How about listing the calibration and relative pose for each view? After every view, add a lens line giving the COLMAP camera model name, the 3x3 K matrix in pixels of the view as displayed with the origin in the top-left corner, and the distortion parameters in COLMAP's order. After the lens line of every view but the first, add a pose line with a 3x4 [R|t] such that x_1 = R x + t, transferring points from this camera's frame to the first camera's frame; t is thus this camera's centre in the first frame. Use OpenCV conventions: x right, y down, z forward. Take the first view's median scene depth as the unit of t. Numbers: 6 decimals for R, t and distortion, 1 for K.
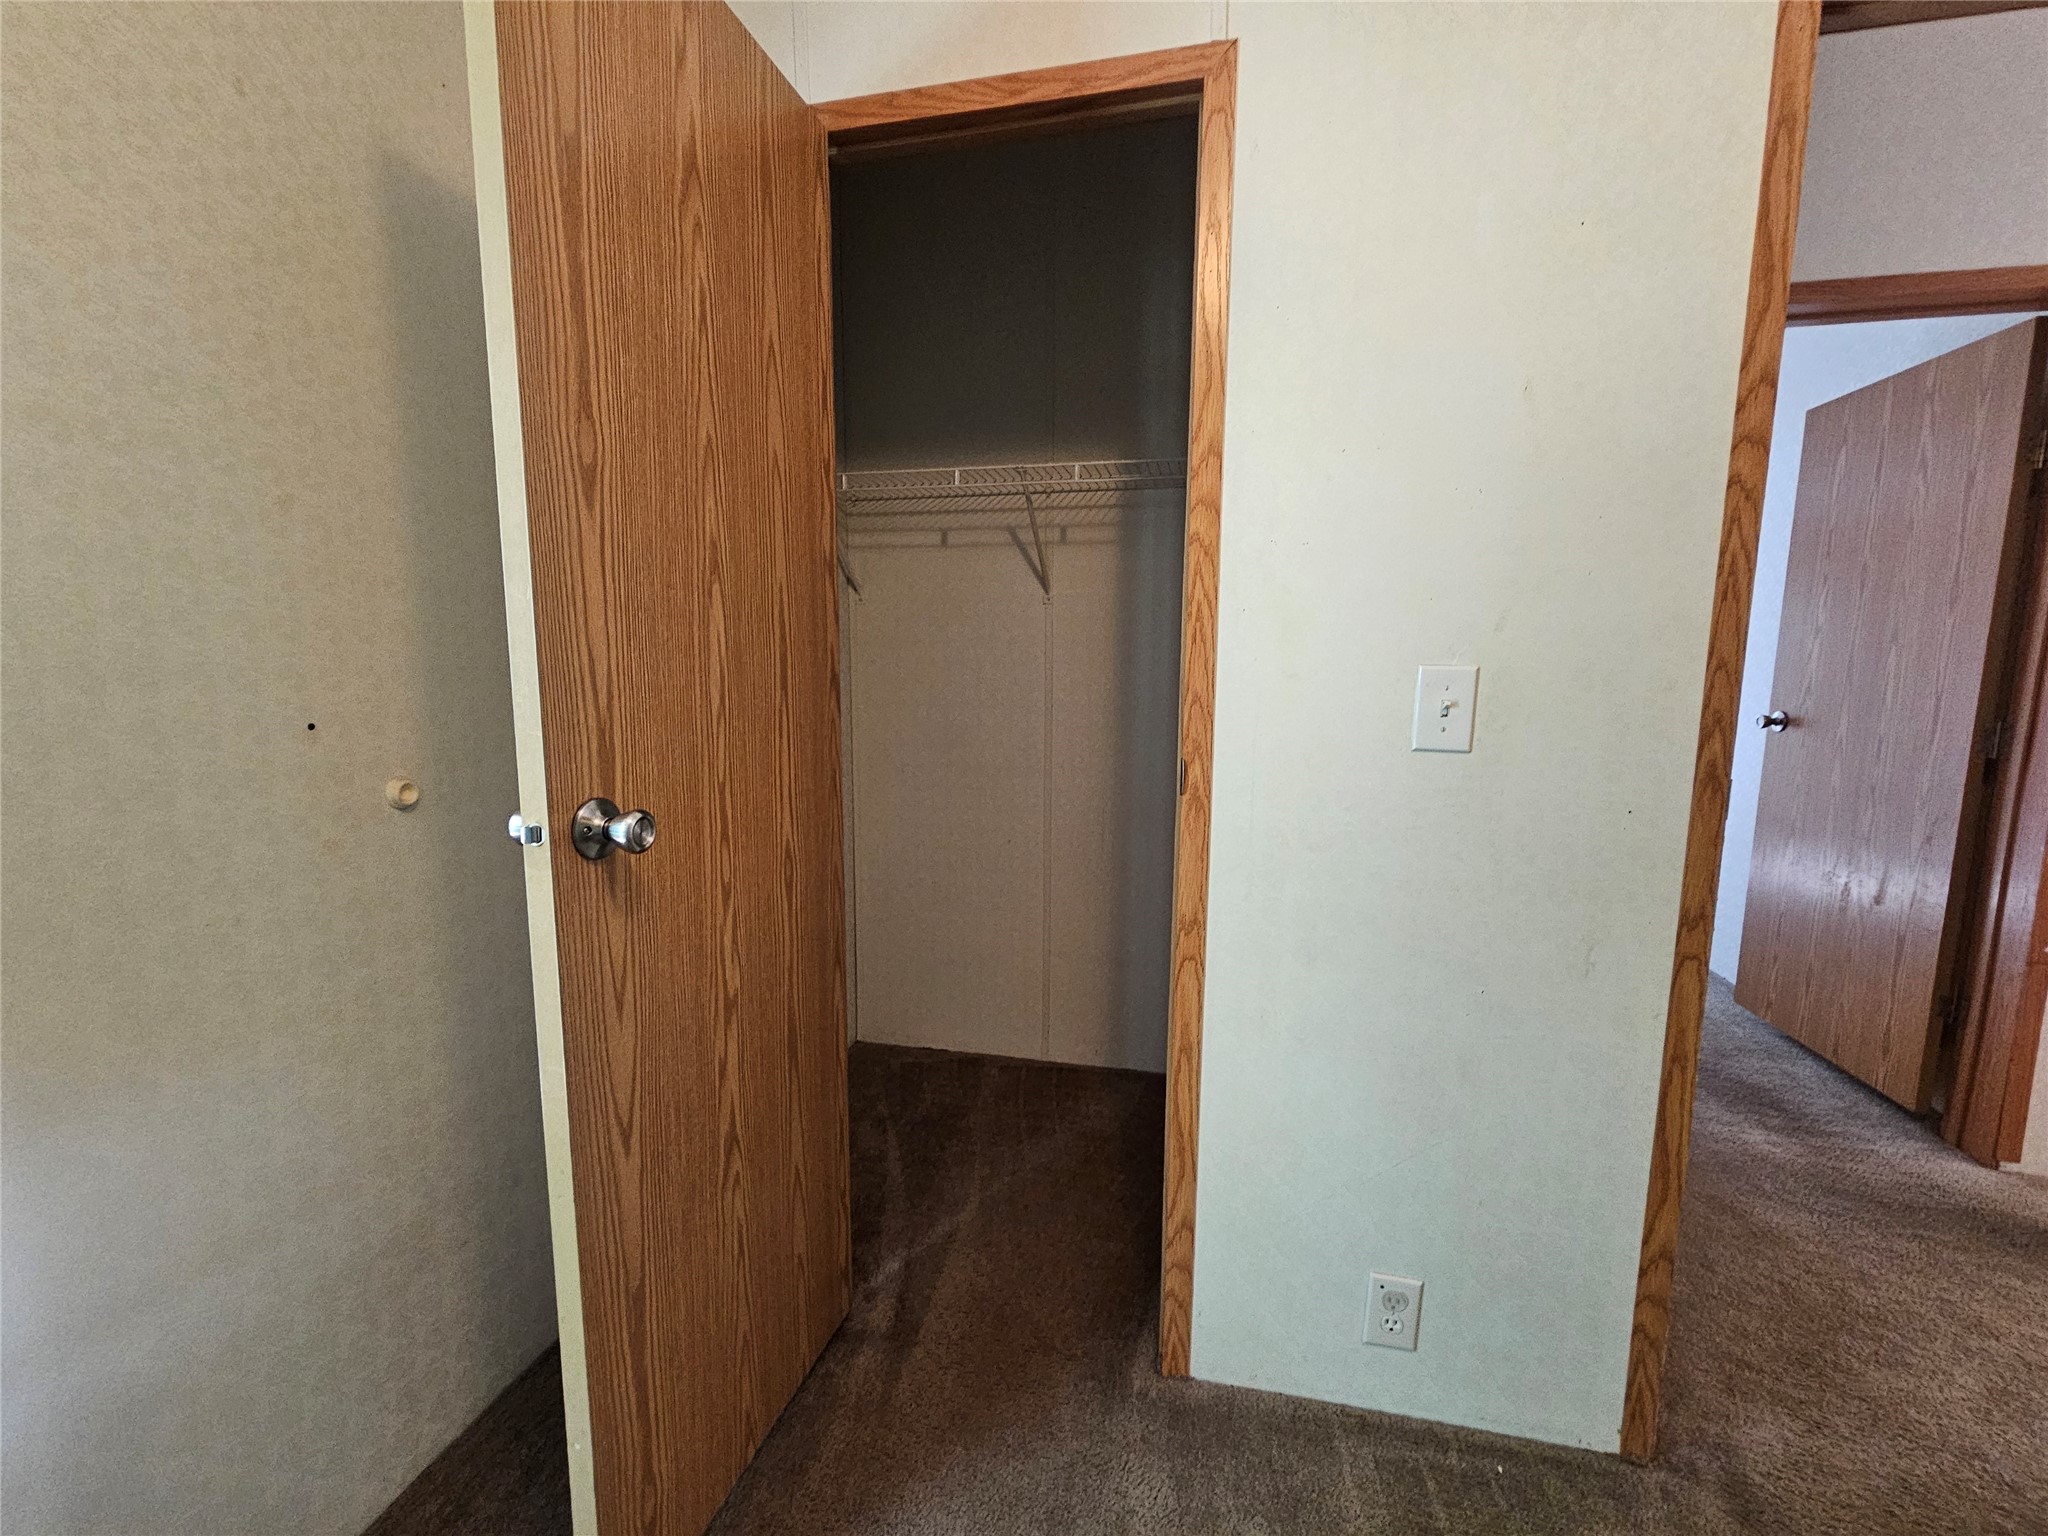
lens RADIAL K [[845.2, 0, 1030.4], [0, 845.2, 779.7], [0, 0, 1]] dist [0.003713, 0.000535]
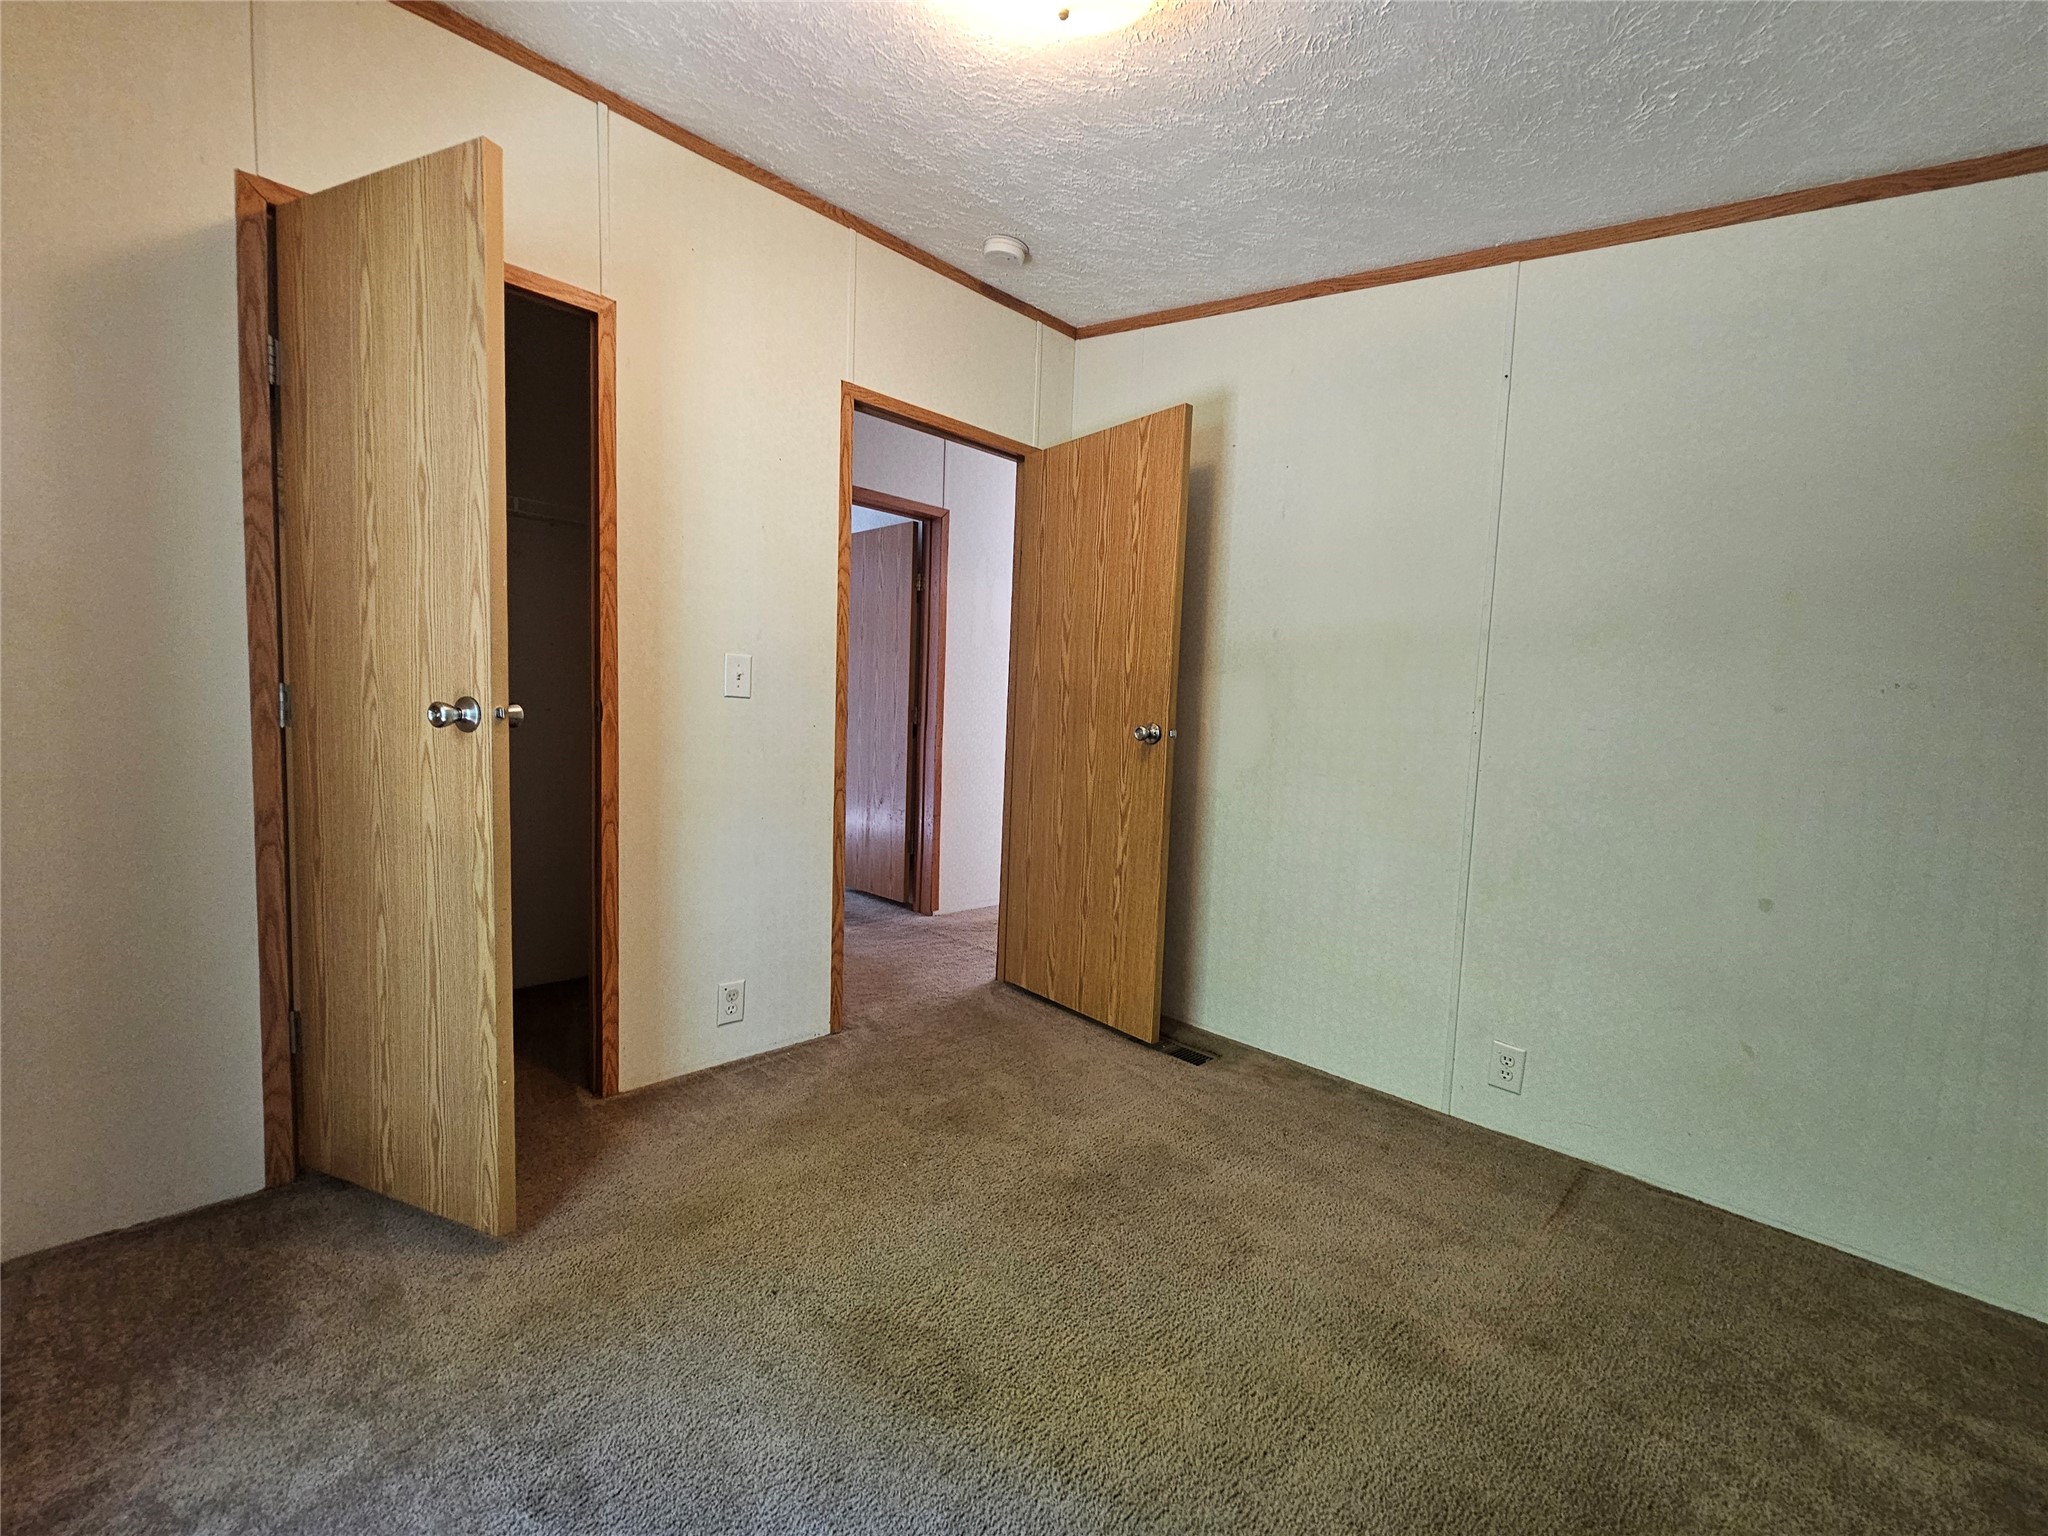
lens RADIAL K [[845.2, 0, 1030.4], [0, 845.2, 779.7], [0, 0, 1]] dist [0.003713, 0.000535]
pose [[0.544975, -0.051162, 0.836890, -0.739212], [0.080344, 0.996730, 0.008615, 0.181008], [-0.834594, 0.062544, 0.547303, -0.588393]]
